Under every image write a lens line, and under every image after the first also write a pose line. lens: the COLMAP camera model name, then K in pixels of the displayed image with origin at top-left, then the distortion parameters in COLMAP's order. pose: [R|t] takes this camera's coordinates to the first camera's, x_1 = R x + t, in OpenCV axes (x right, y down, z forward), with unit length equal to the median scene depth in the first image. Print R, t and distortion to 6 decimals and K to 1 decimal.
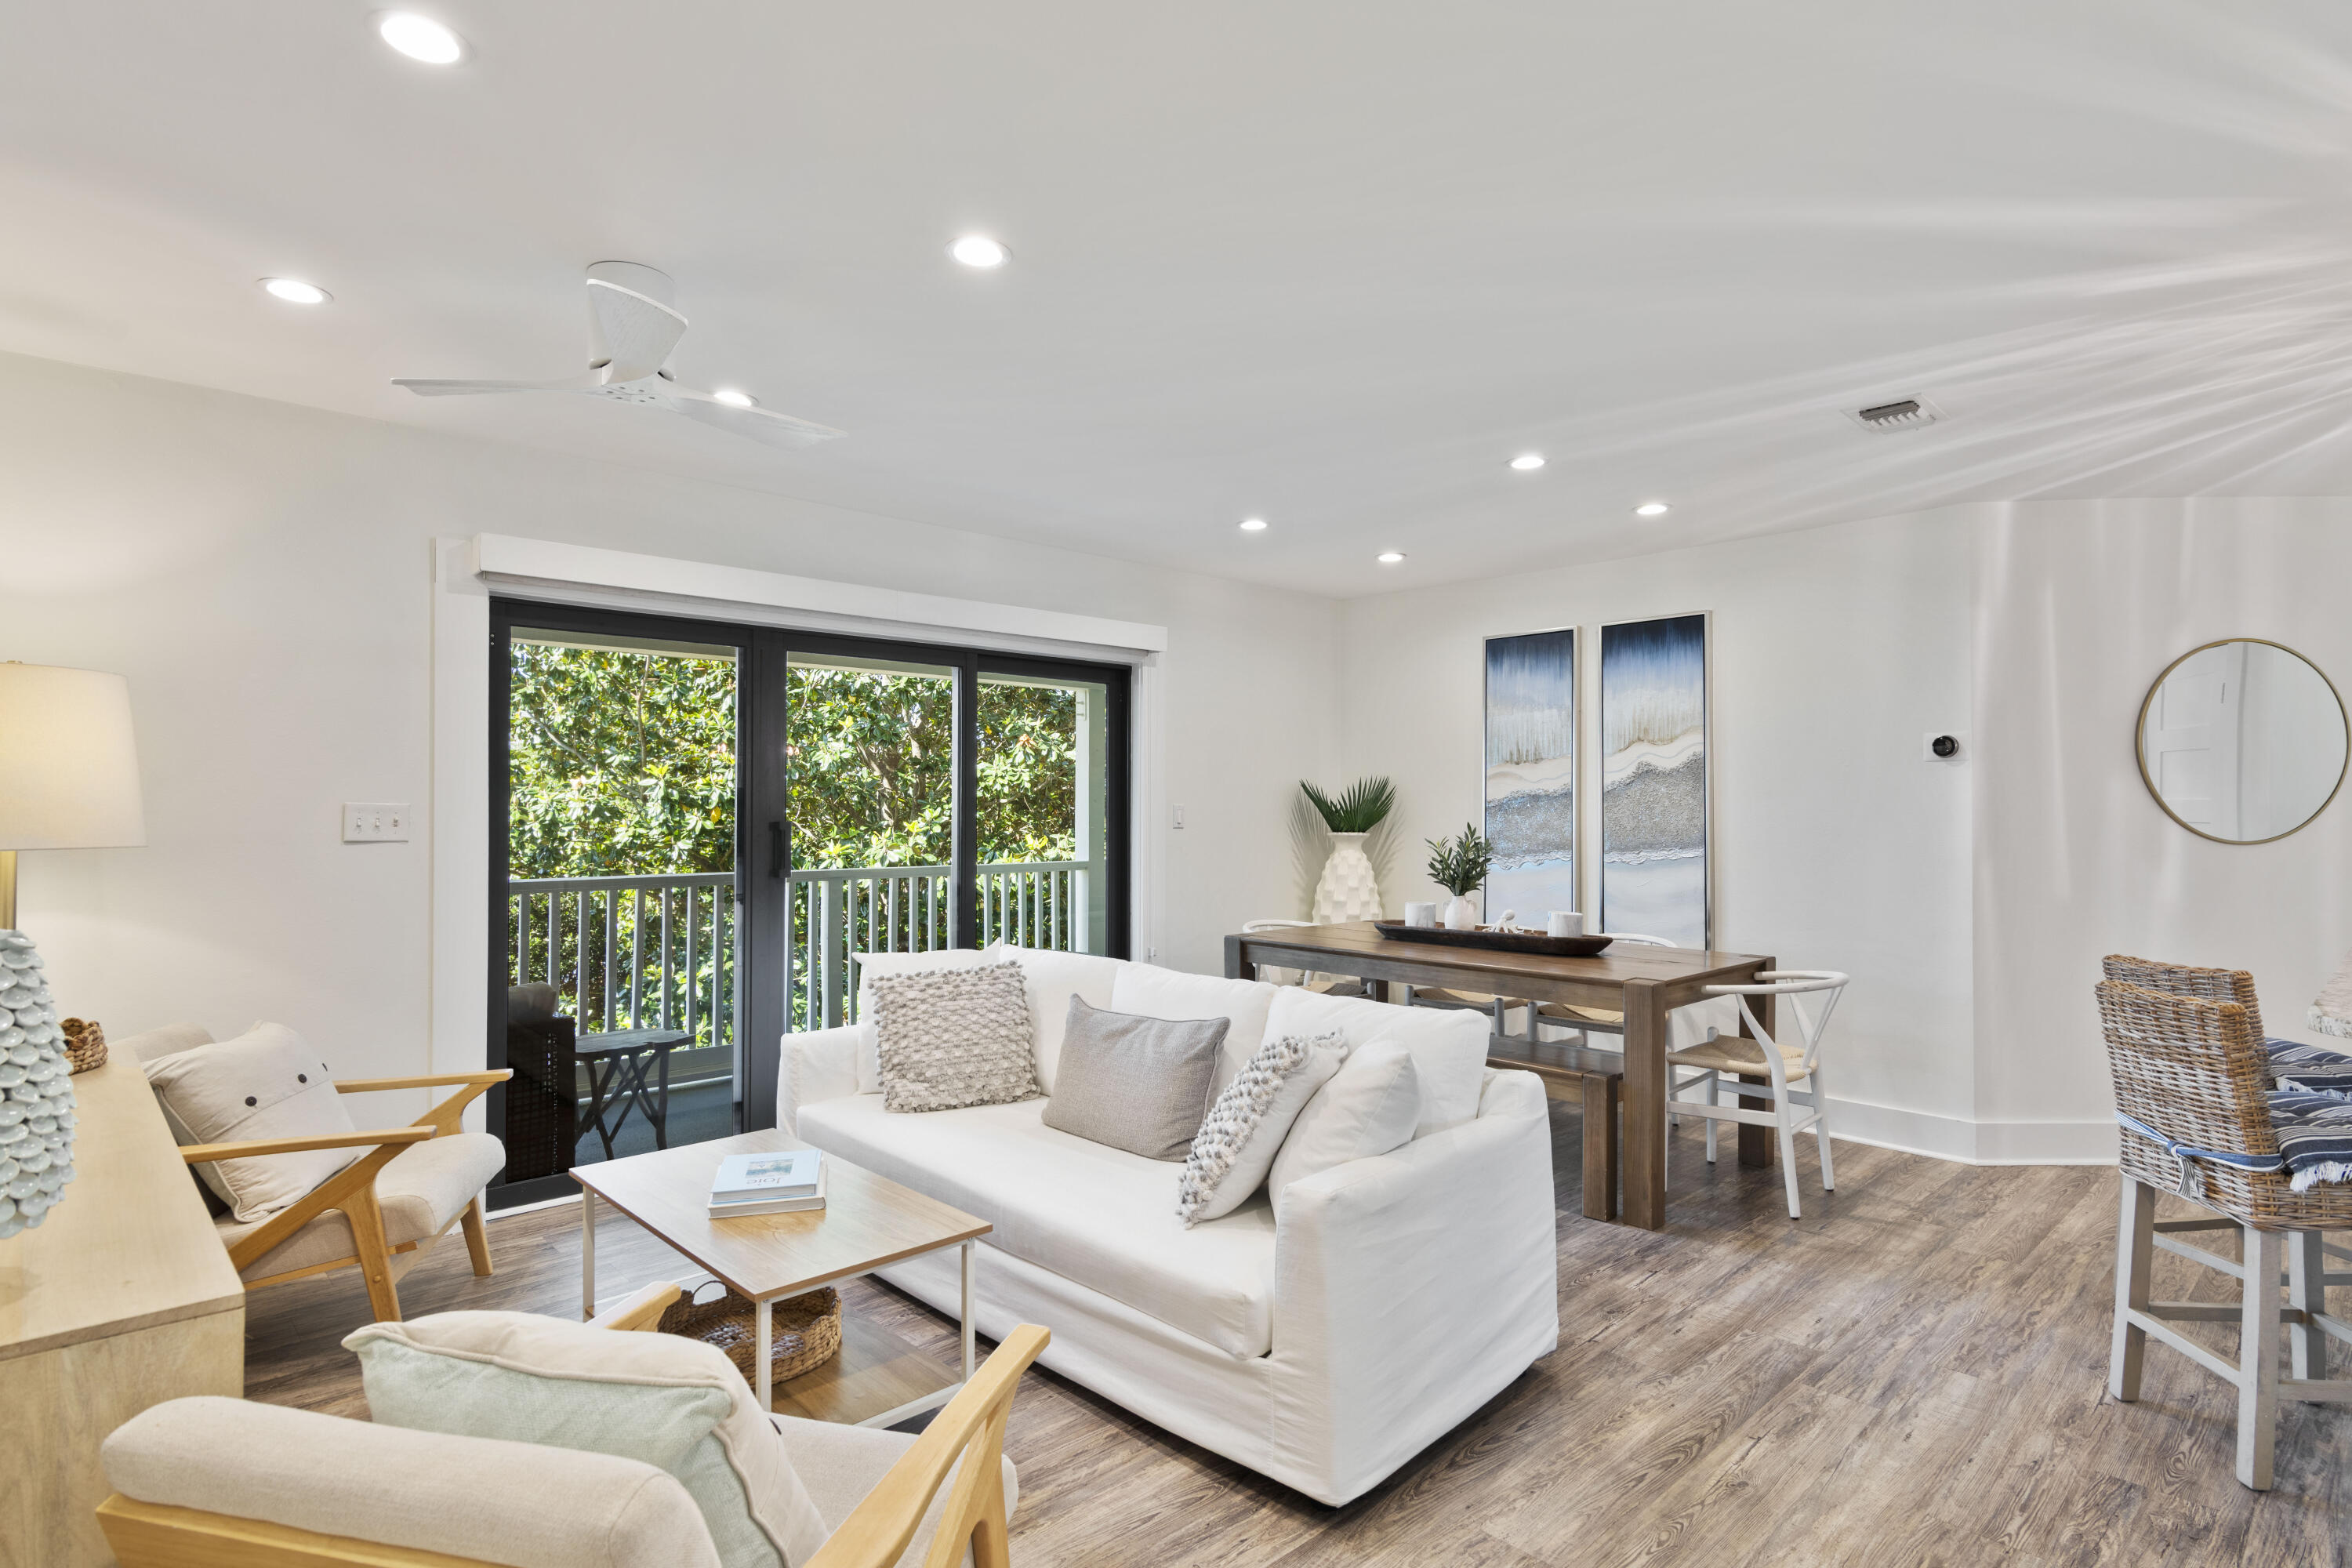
lens RADIAL K [[1157.8, 0, 1205.1], [0, 1157.8, 796.7], [0, 0, 1]] dist [-0.000329, 0.000498]
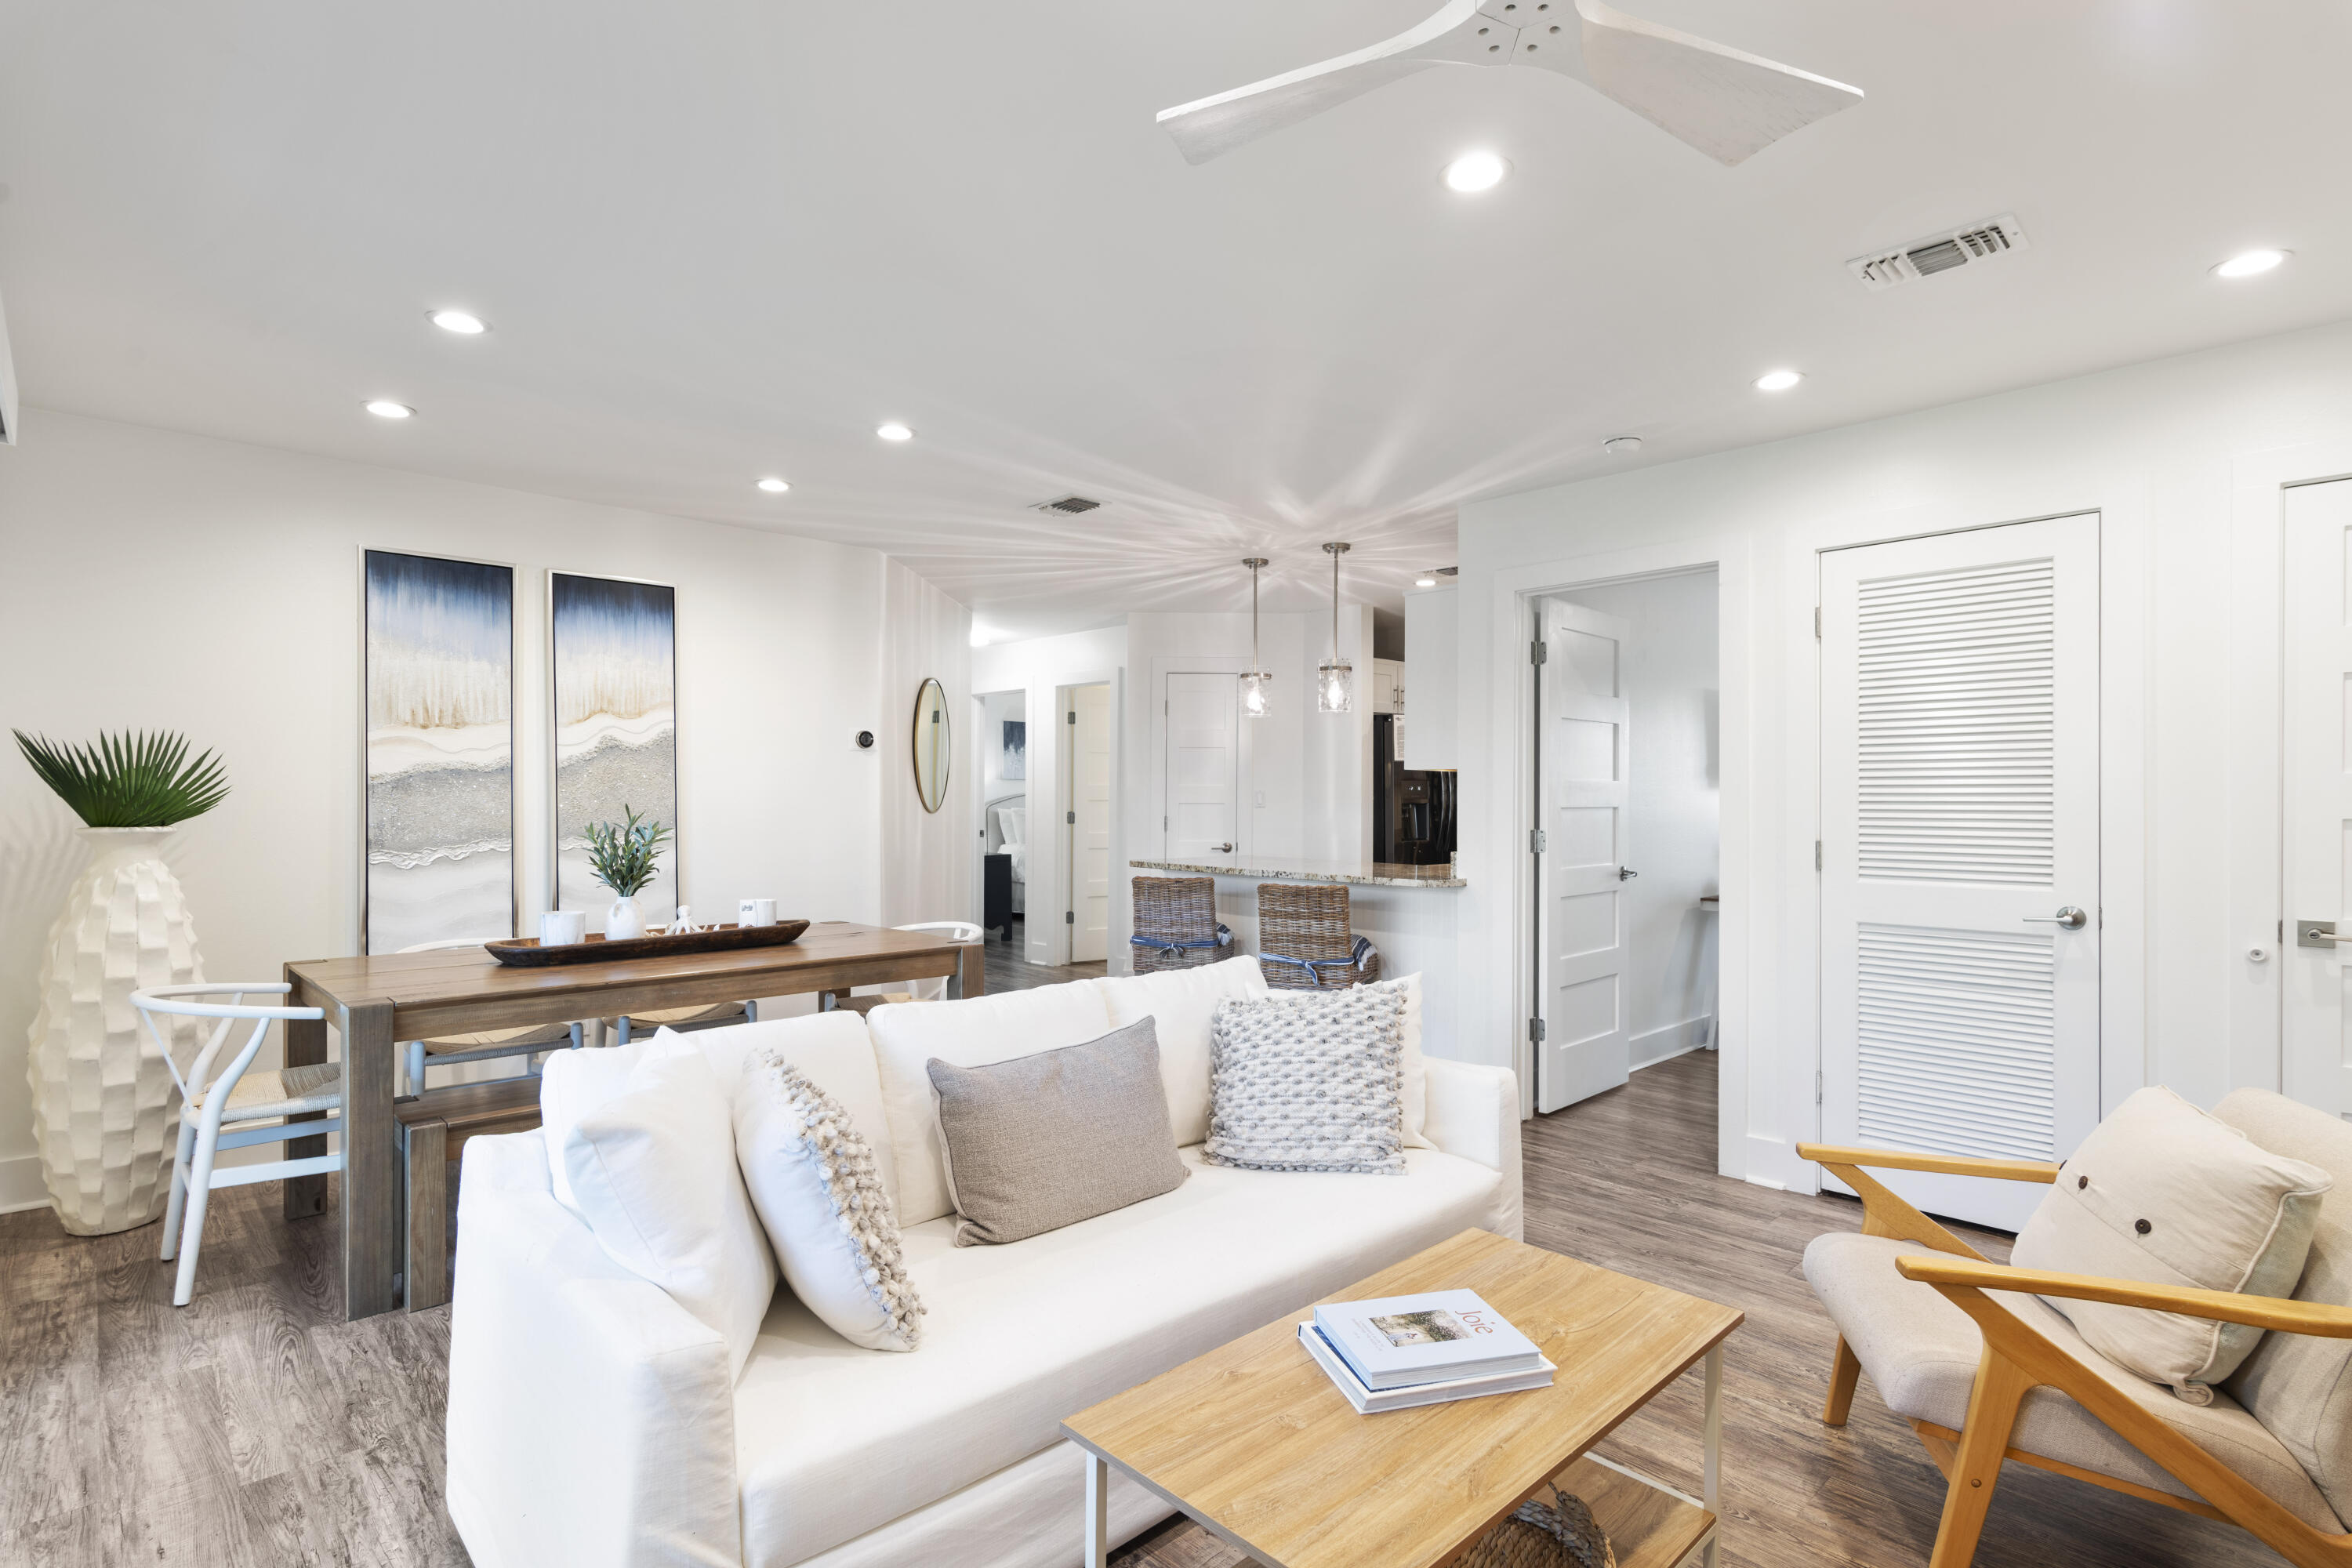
lens RADIAL K [[1157.8, 0, 1173.5], [0, 1157.8, 792.9], [0, 0, 1]] dist [-0.000329, 0.000498]
pose [[0.010321, -0.000698, 0.999946, -0.528146], [-0.013078, 0.999914, 0.000833, 0.008041], [-0.999861, -0.013086, 0.010310, 0.568342]]
